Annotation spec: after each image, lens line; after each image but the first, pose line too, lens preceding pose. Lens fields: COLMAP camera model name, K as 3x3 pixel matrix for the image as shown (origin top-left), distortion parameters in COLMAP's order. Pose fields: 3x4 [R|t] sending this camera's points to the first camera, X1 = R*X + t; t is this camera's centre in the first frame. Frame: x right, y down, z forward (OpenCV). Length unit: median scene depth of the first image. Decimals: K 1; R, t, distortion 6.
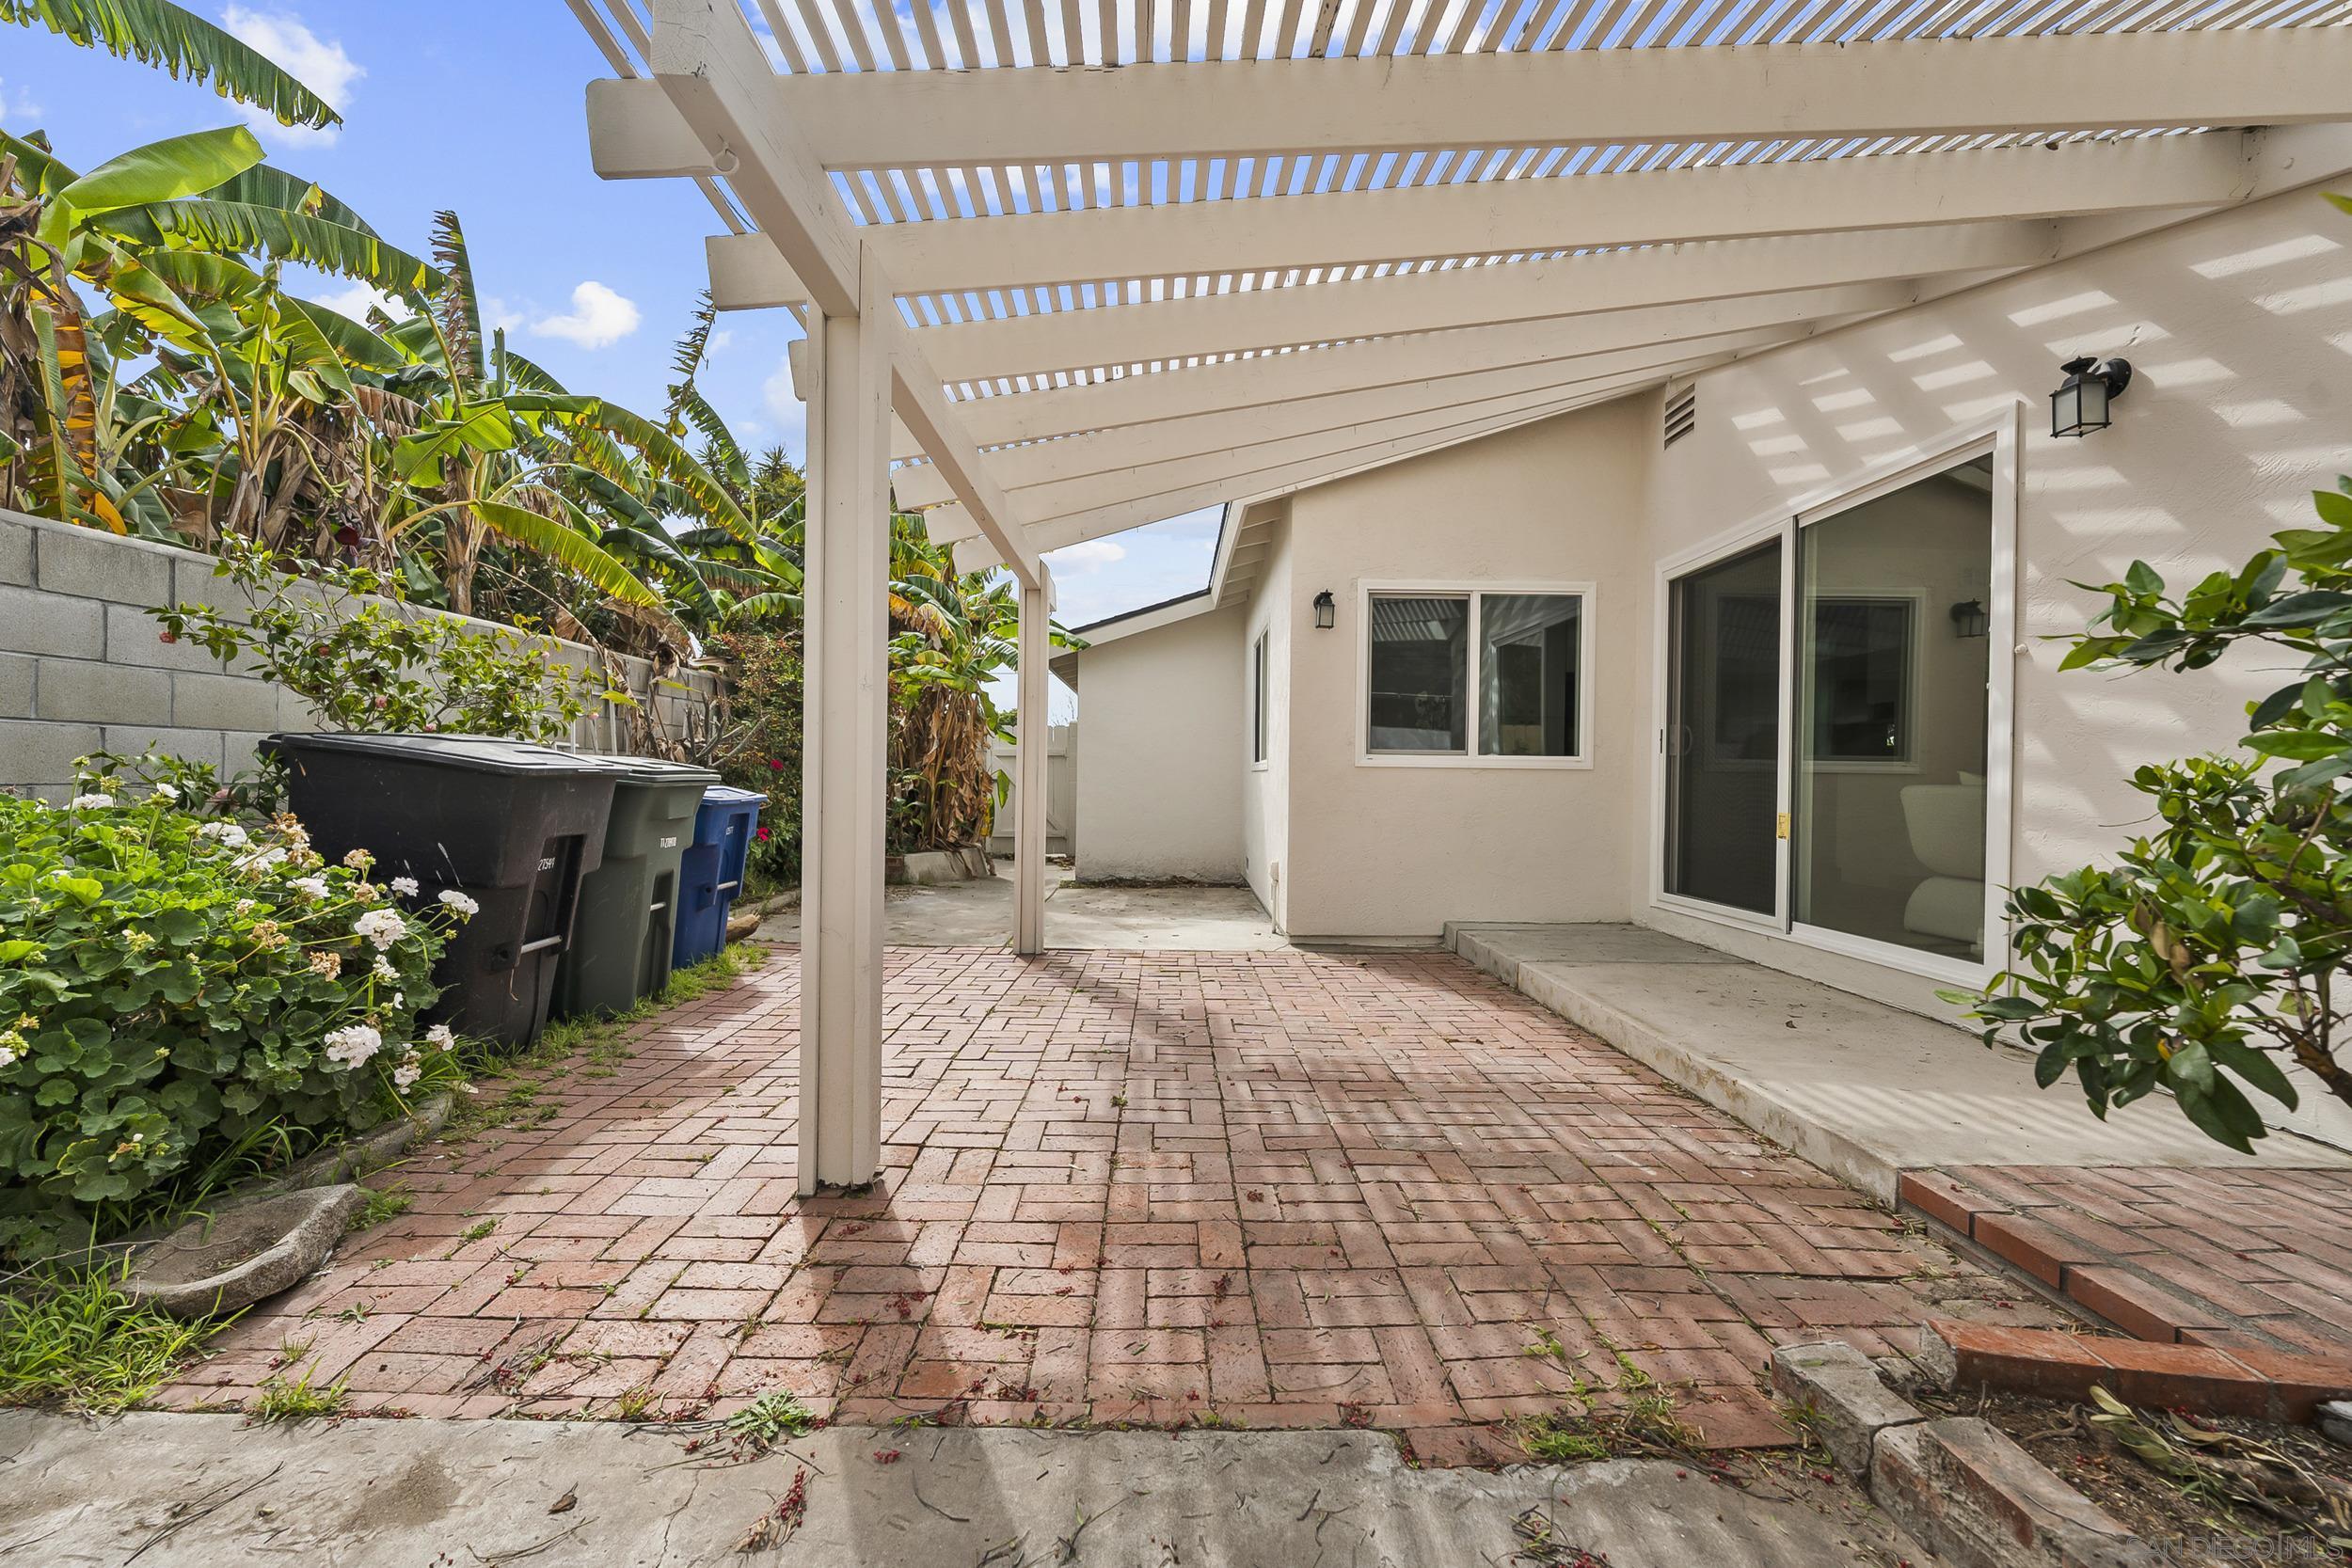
lens RADIAL K [[945.9, 0, 1164.9], [0, 945.9, 783.8], [0, 0, 1]] dist [-0.001443, -0.000370]
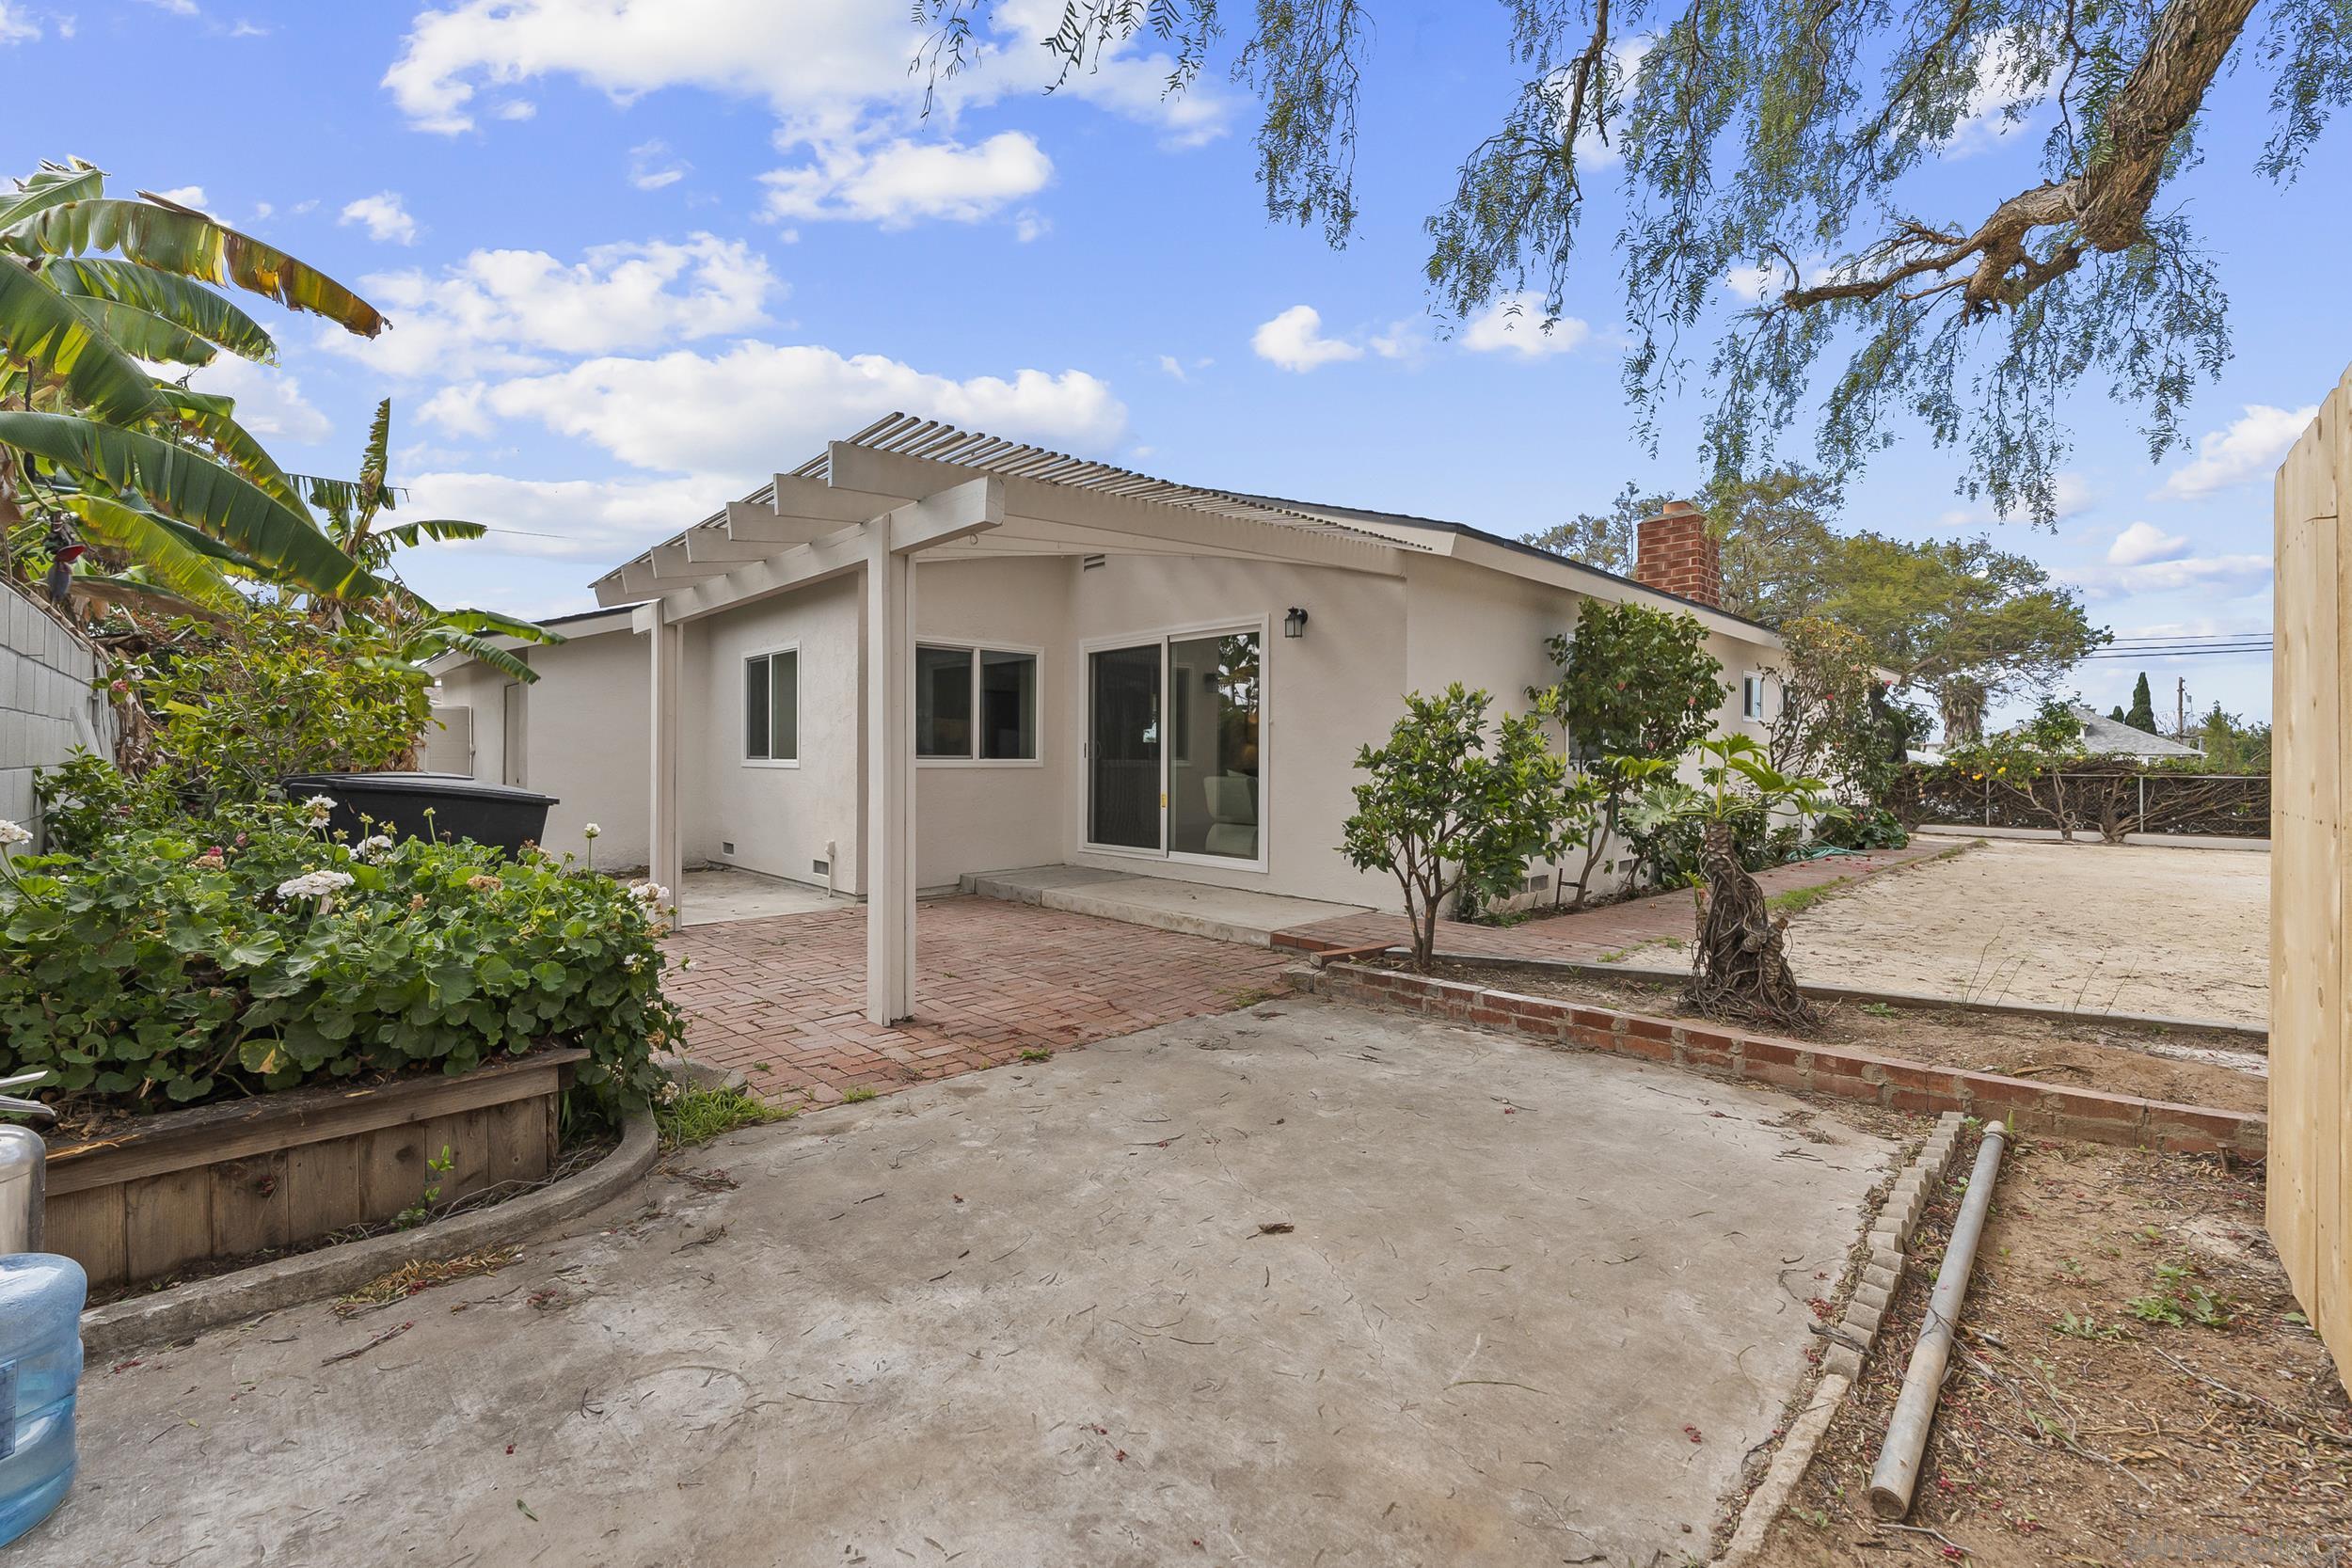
lens RADIAL K [[952.5, 0, 1174.4], [0, 952.5, 784.9], [0, 0, 1]] dist [-0.000775, -0.000156]
pose [[0.719966, -0.028492, 0.693424, -0.976215], [0.007696, 0.999423, 0.033075, -0.074836], [-0.693966, -0.018477, 0.719770, -0.568088]]
